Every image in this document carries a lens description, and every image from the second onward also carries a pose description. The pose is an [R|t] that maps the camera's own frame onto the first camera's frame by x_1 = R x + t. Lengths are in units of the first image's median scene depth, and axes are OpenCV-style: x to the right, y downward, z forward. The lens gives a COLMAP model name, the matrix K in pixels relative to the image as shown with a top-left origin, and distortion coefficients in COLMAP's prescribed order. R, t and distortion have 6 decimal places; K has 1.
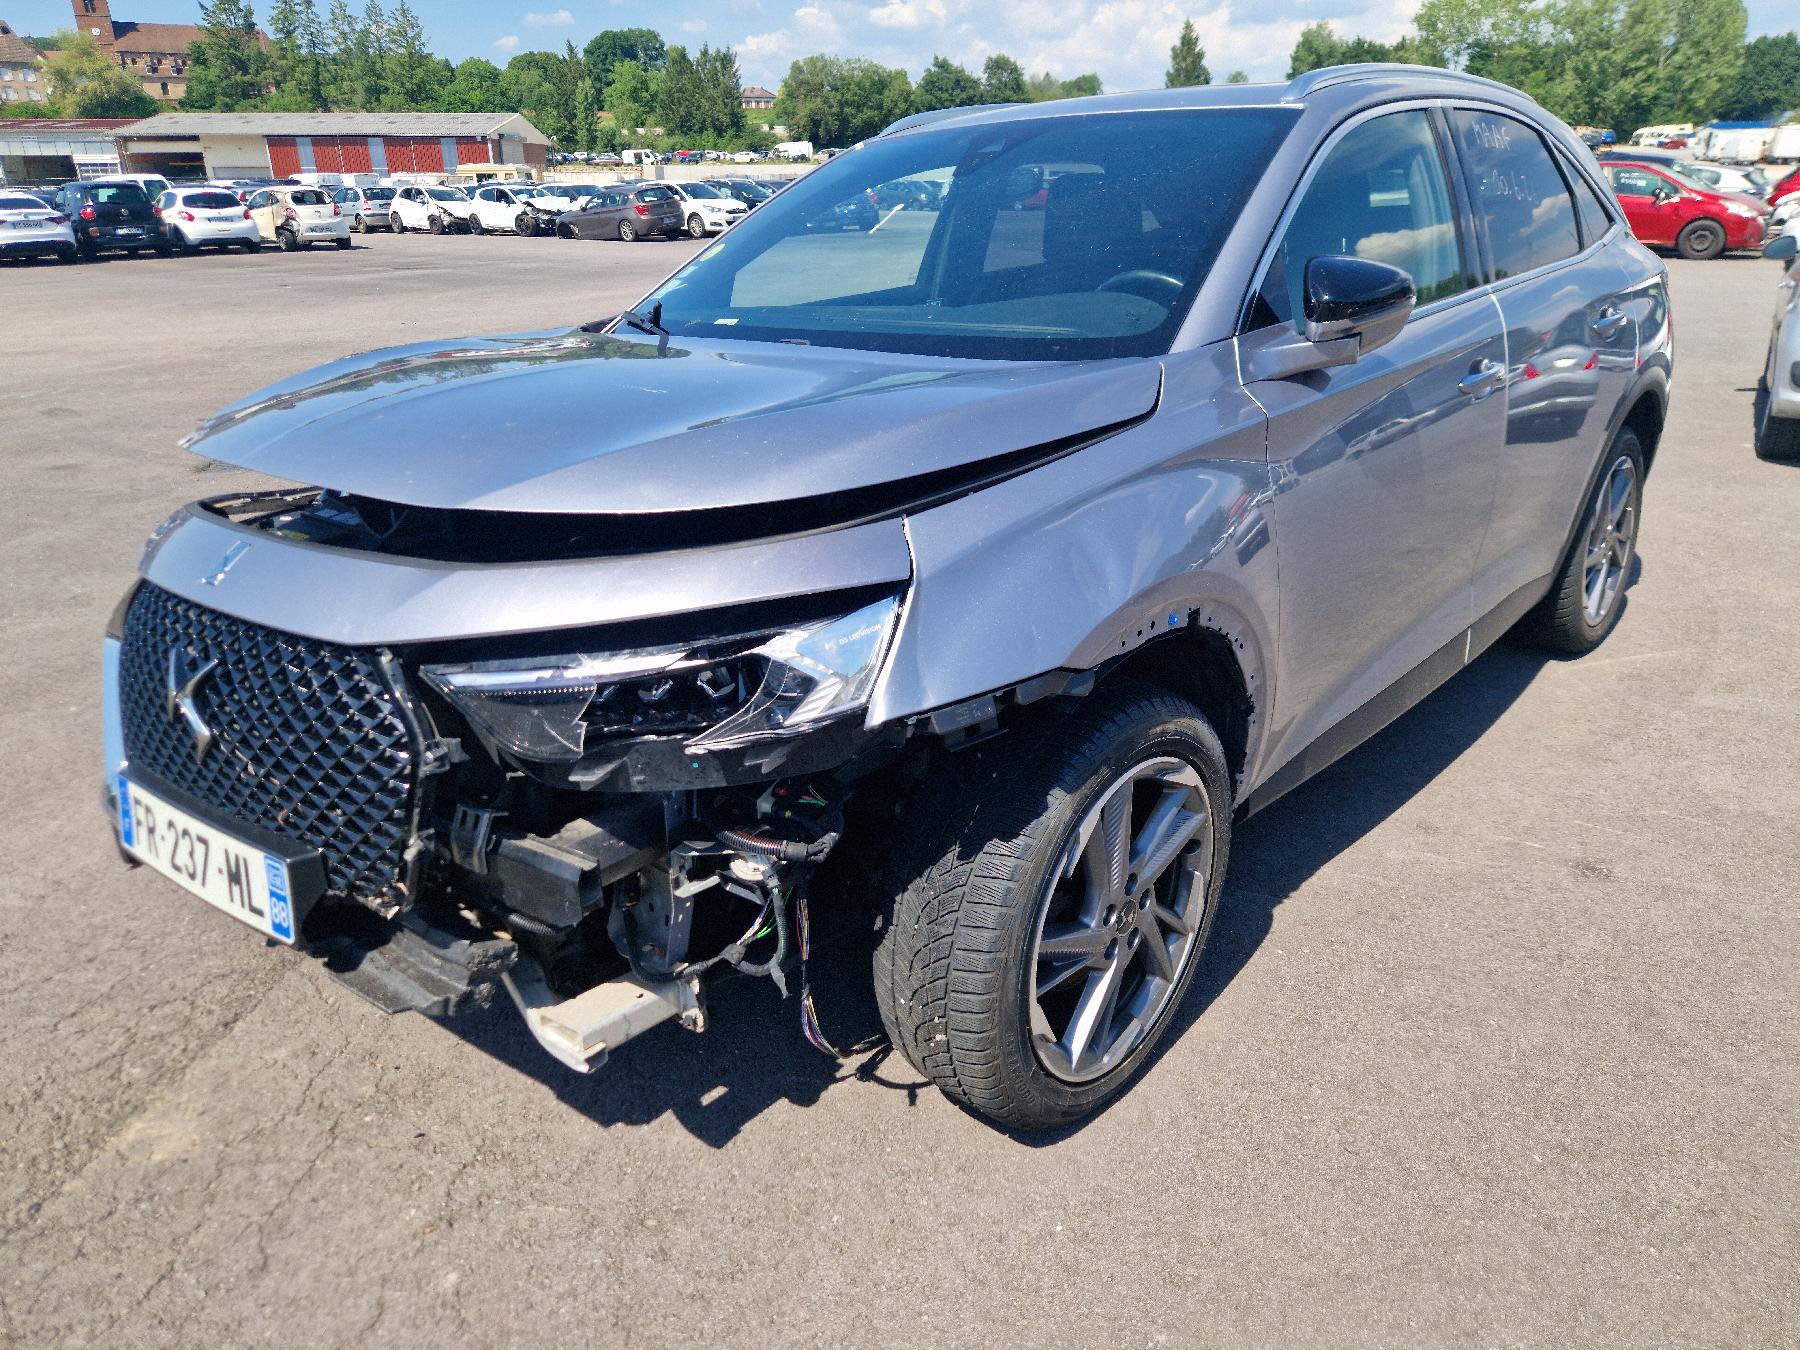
lens RADIAL K [[1198.8, 0, 897.7], [0, 1198.8, 647.3], [0, 0, 1]] dist [0.067917, -0.052834]
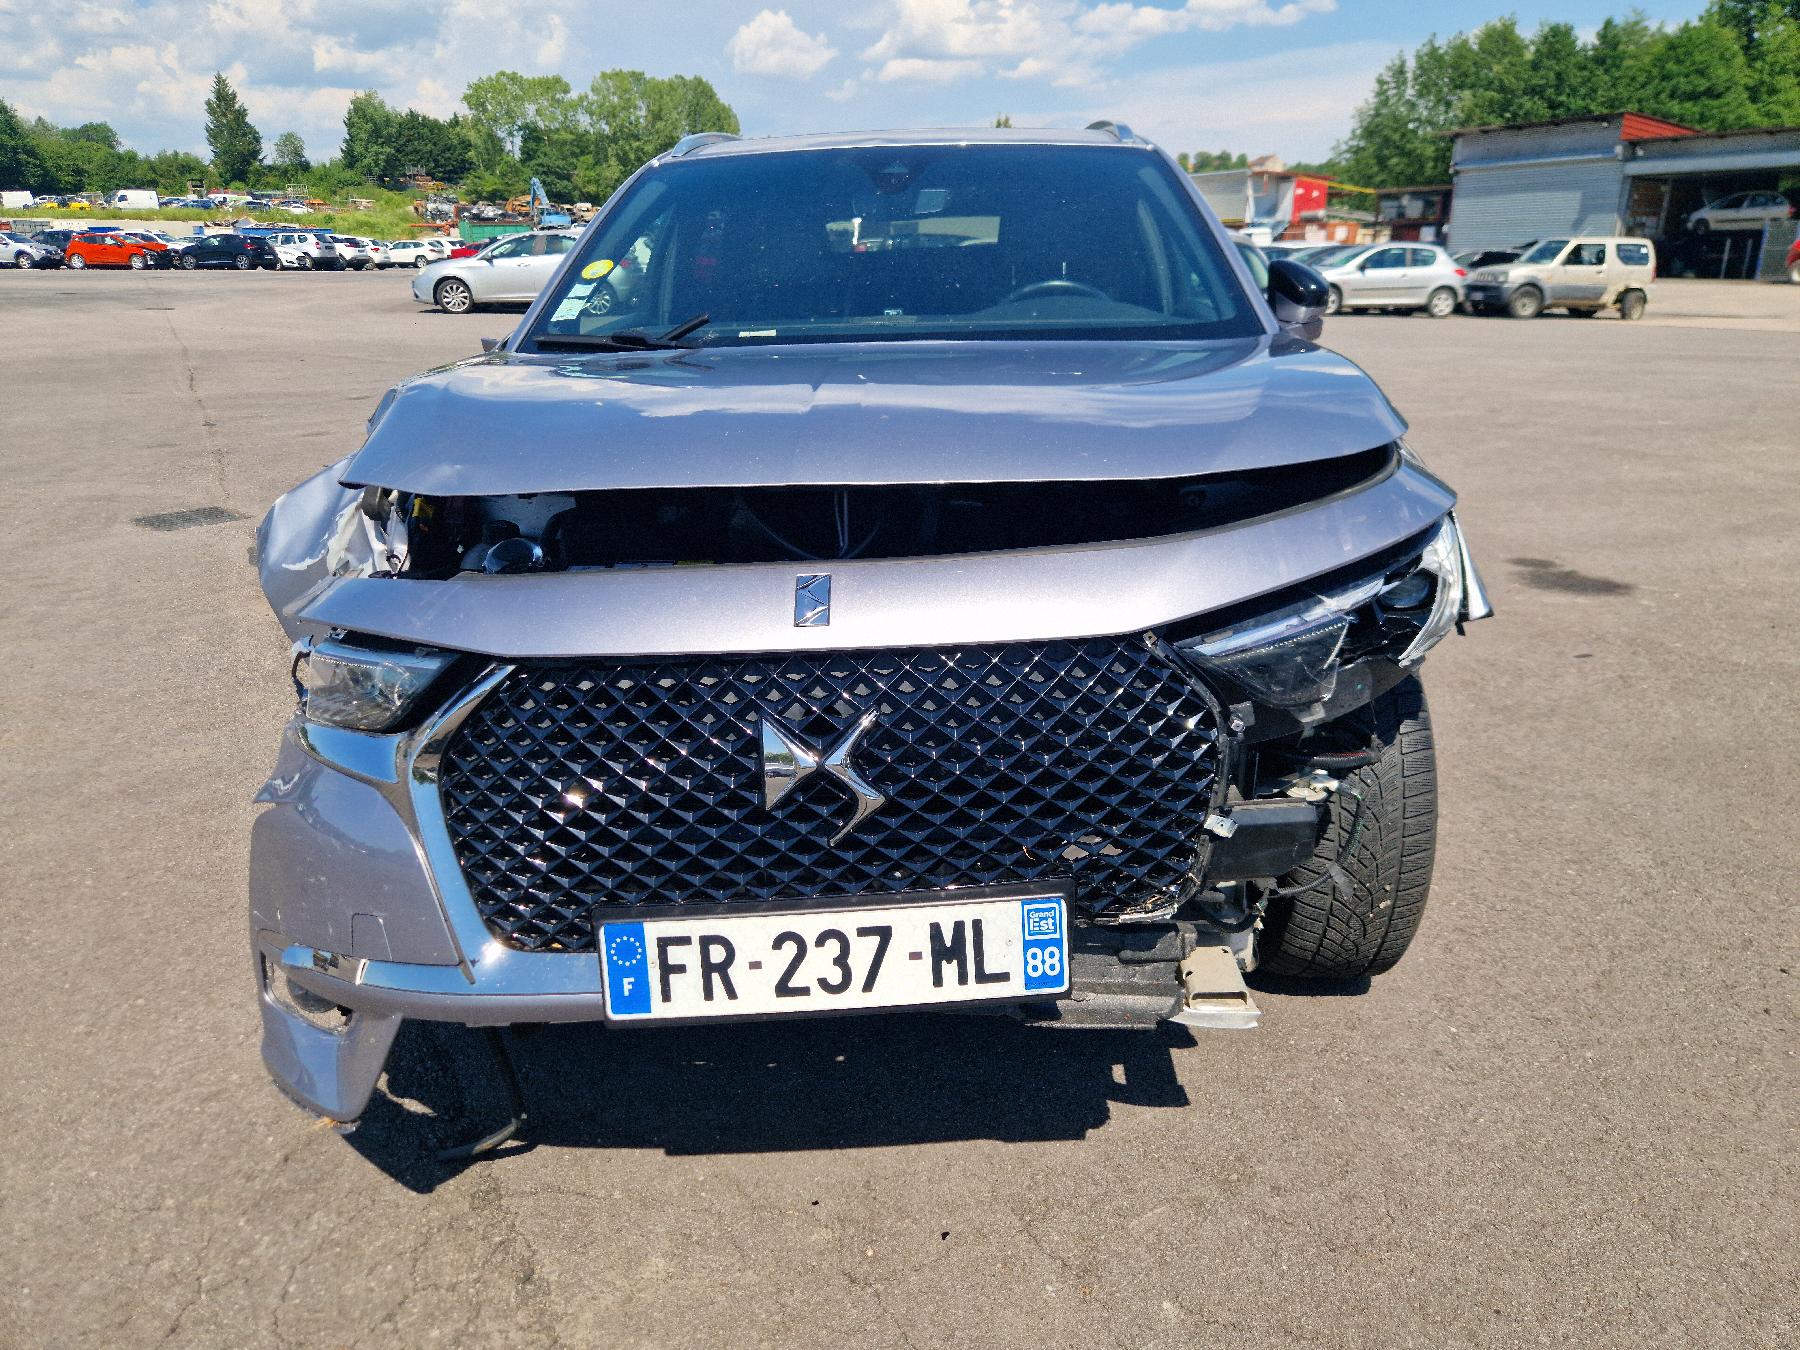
lens RADIAL K [[1214.7, 0, 878.3], [0, 1214.7, 640.2], [0, 0, 1]] dist [0.058424, -0.044635]
pose [[0.782008, -0.178149, 0.597266, -0.986078], [0.212314, 0.977109, 0.013462, -0.043050], [-0.585992, 0.116281, 0.801931, 0.301417]]
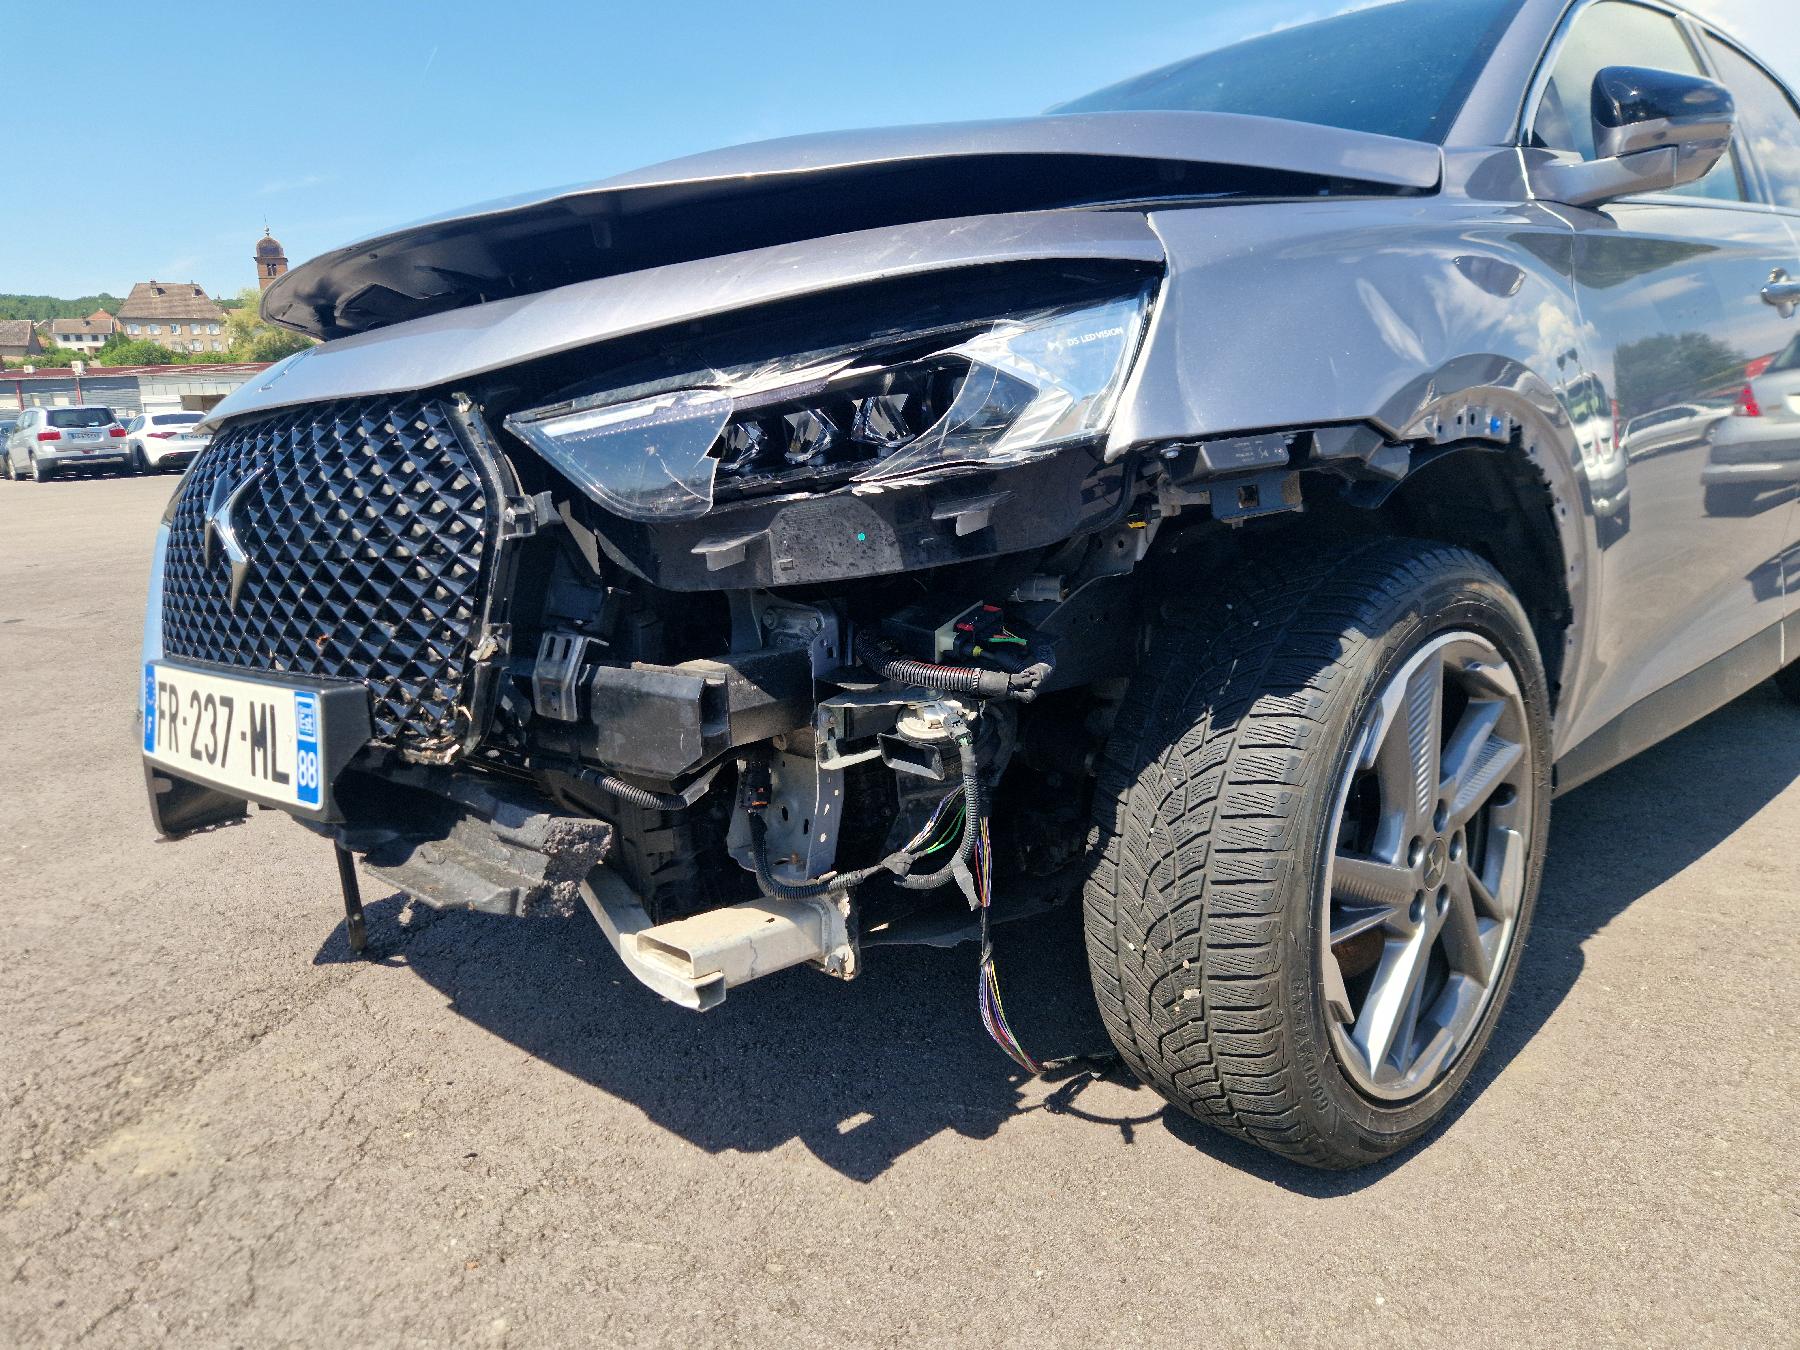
lens RADIAL K [[1214.7, 0, 878.3], [0, 1214.7, 640.2], [0, 0, 1]] dist [0.058424, -0.044635]
pose [[0.995582, -0.004931, -0.093772, -0.076100], [-0.011324, 0.985029, -0.172019, 0.240884], [0.093216, 0.172321, 0.980620, 0.247312]]
